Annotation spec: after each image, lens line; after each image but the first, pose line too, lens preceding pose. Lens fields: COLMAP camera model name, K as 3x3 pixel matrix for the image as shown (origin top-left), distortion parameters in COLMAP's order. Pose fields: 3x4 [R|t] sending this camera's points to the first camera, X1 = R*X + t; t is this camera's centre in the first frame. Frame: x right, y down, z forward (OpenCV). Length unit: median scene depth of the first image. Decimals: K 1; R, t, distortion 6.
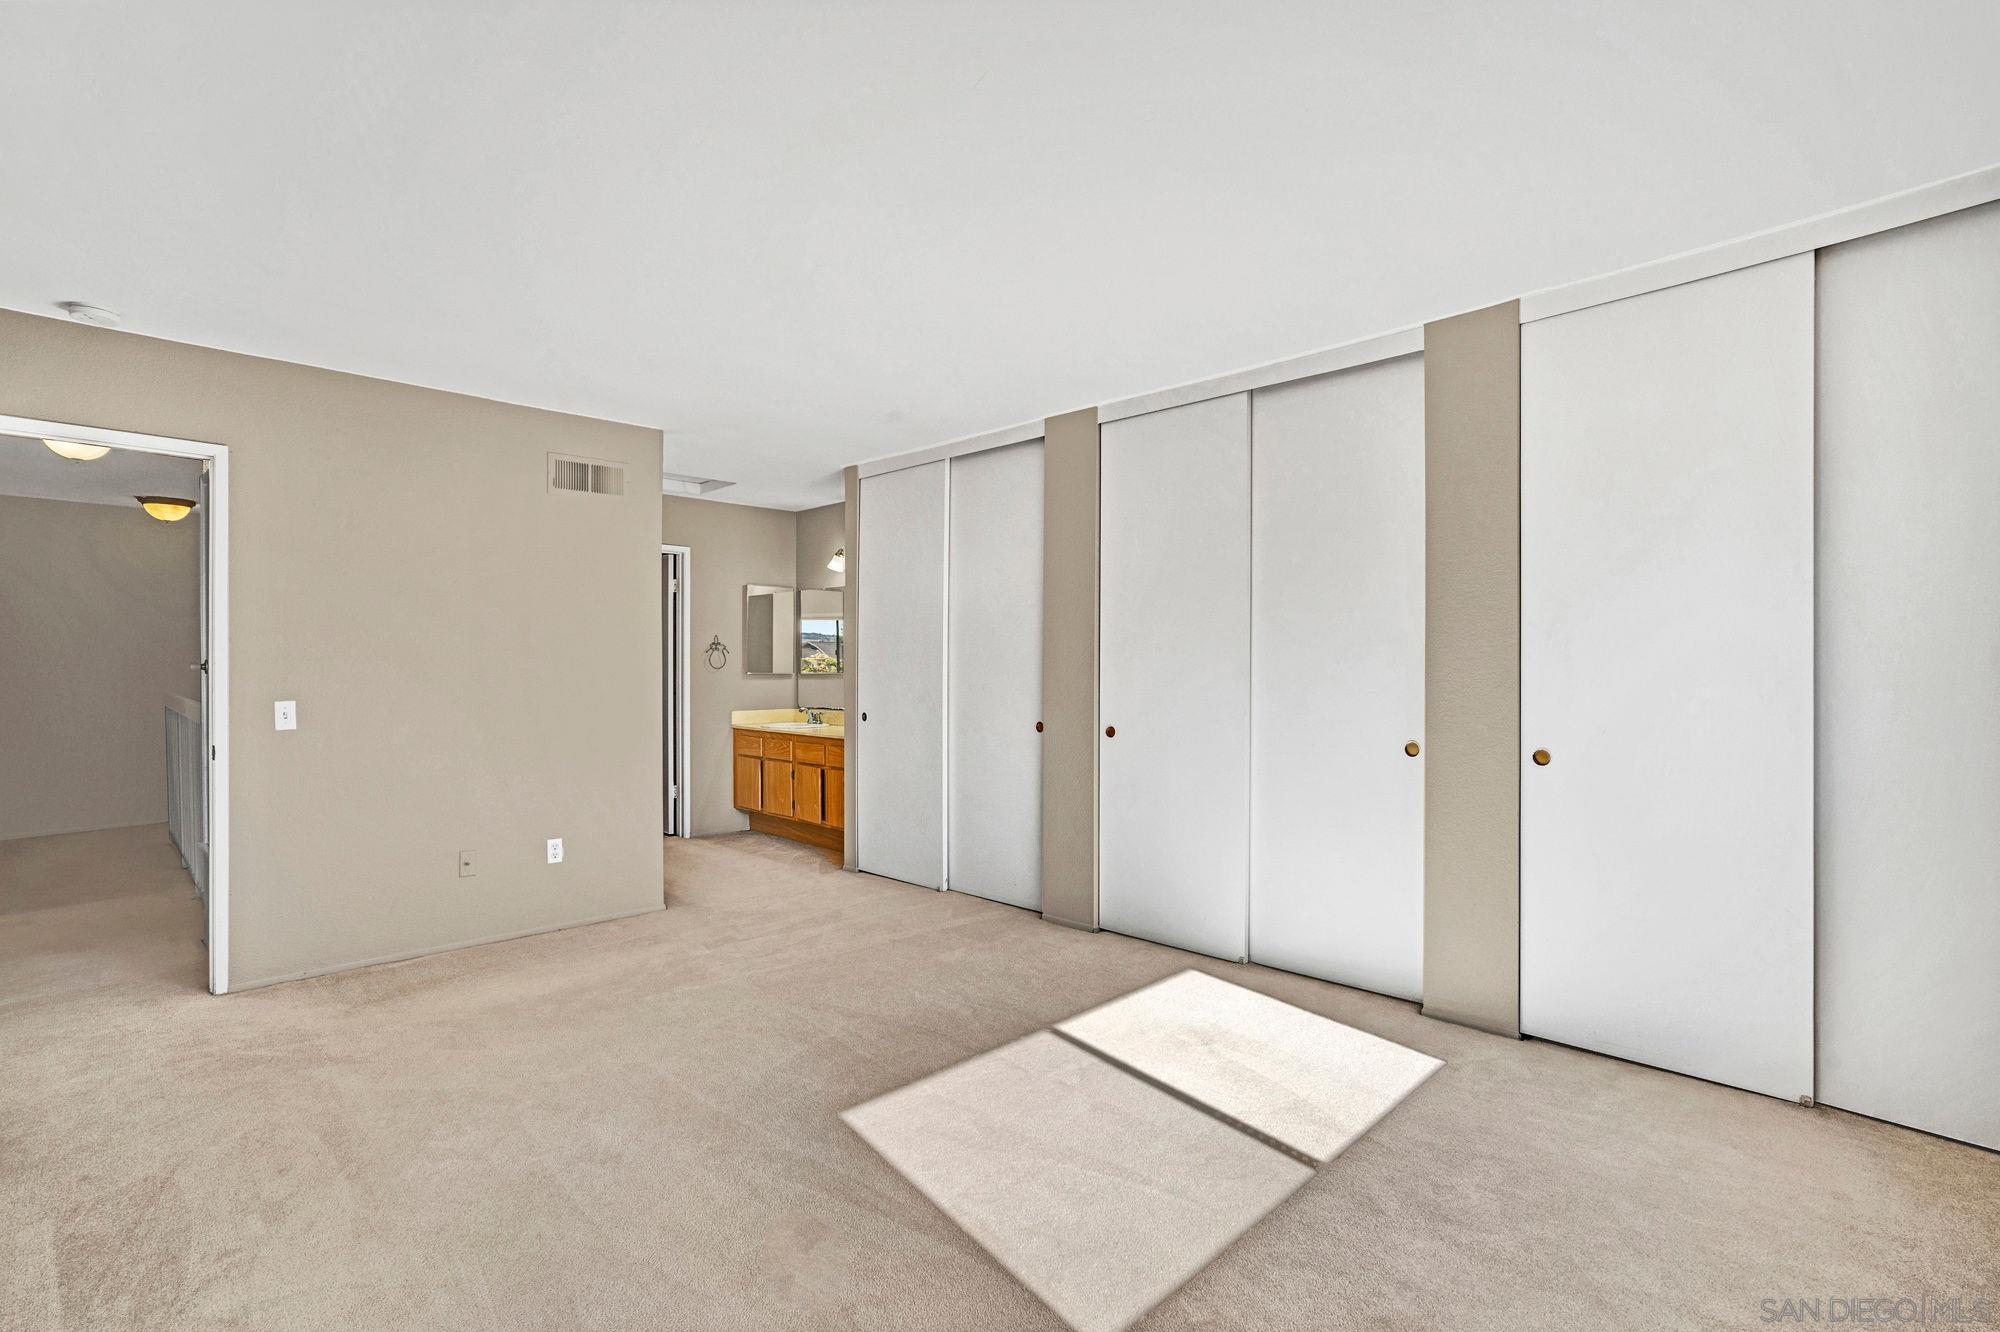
lens RADIAL K [[912.9, 0, 1001.7], [0, 912.9, 677.1], [0, 0, 1]] dist [-0.000482, 0.000228]
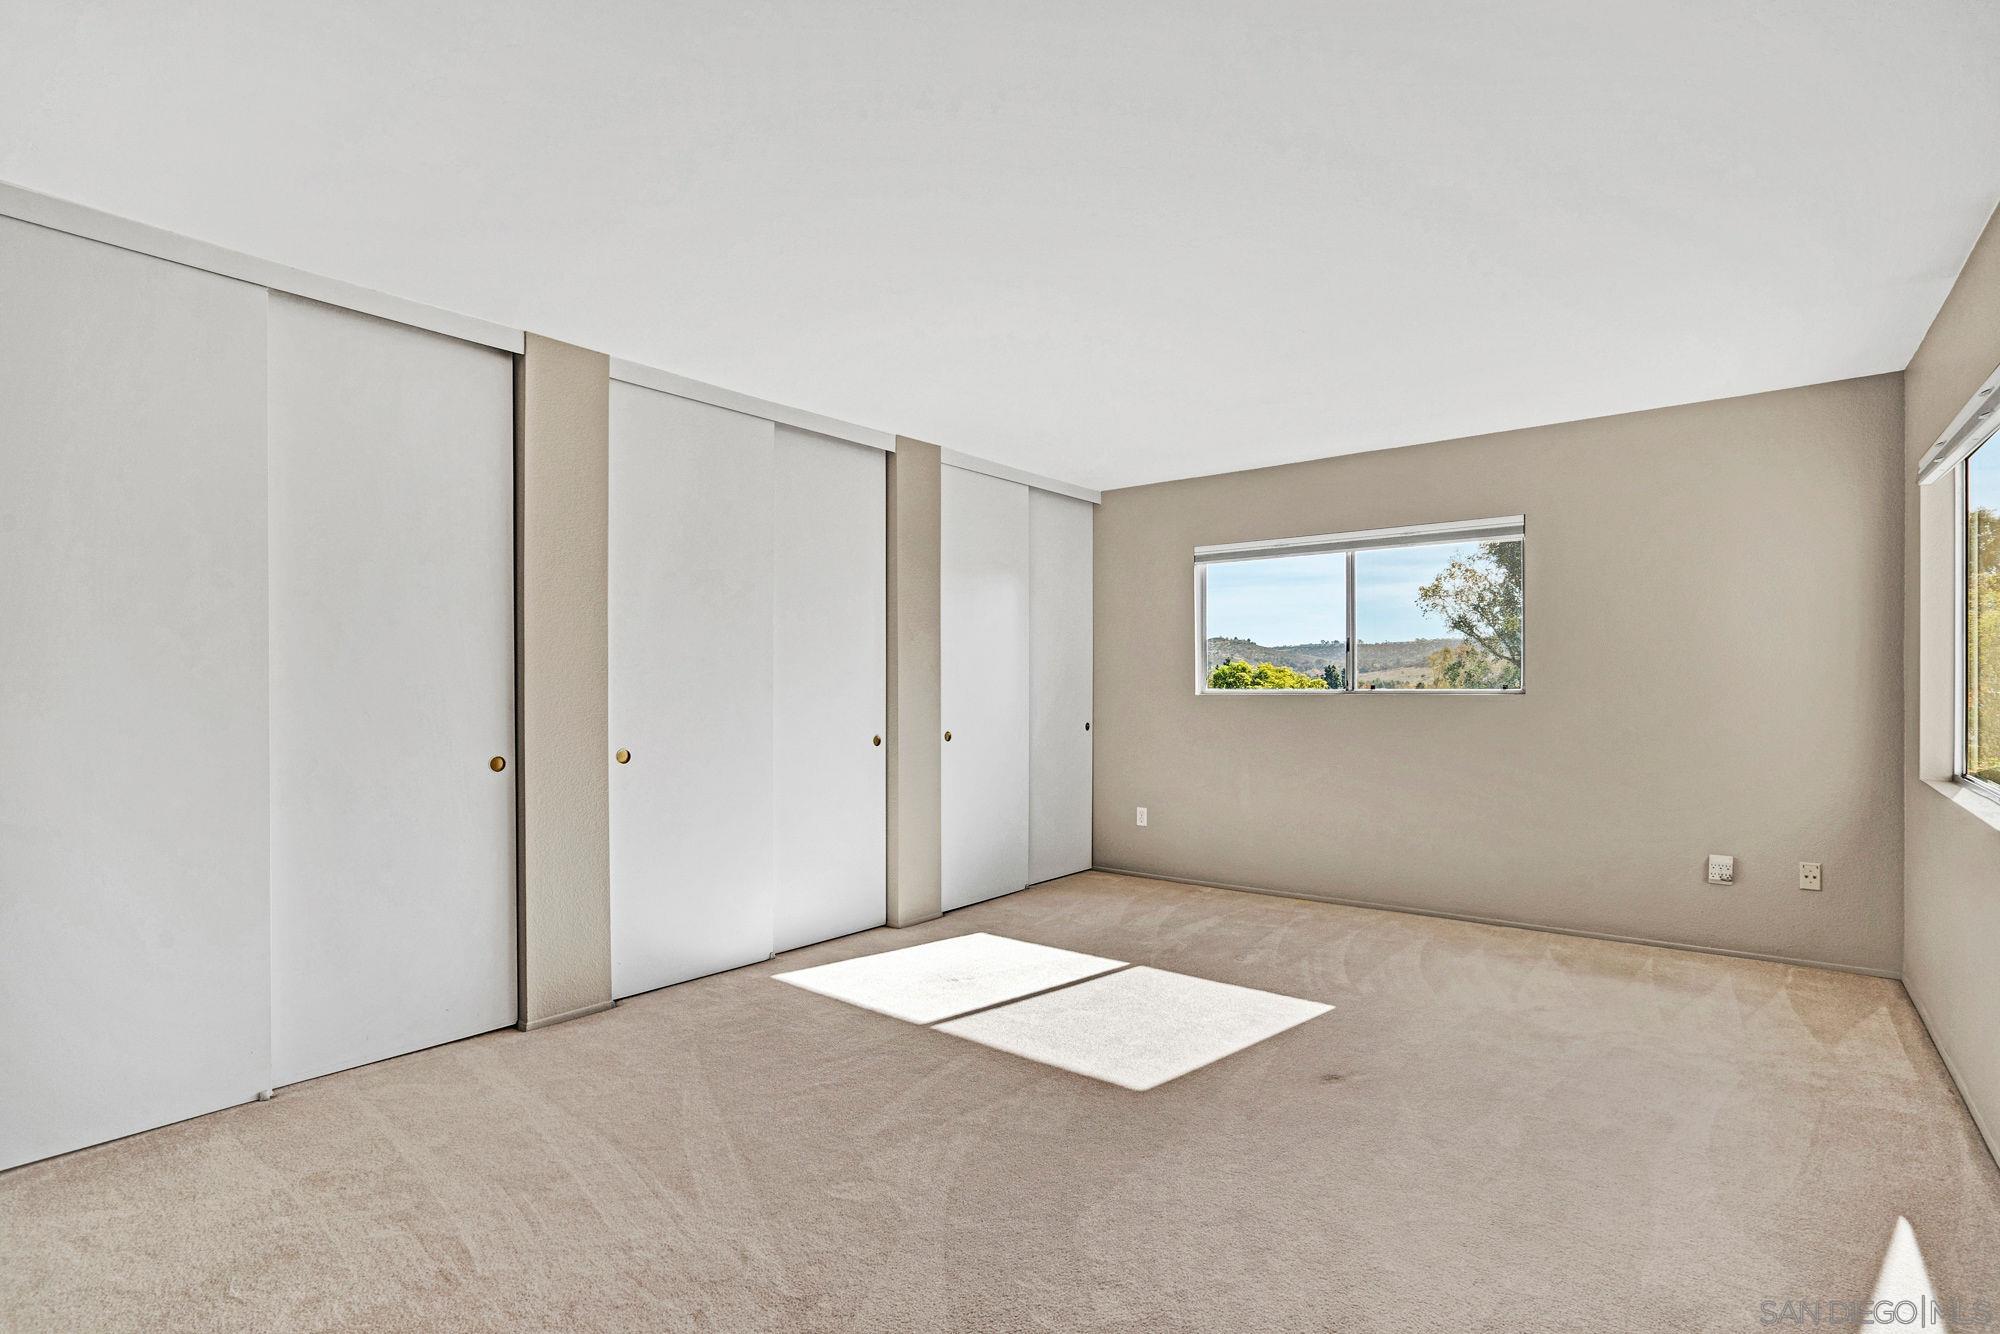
lens RADIAL K [[928.1, 0, 996.8], [0, 928.1, 677.4], [0, 0, 1]] dist [-0.064833, 0.021775]
pose [[-0.064747, 0.001547, 0.997901, -0.999846], [0.006074, 0.999981, -0.001156, -0.011343], [-0.997883, 0.005986, -0.064755, 0.982186]]
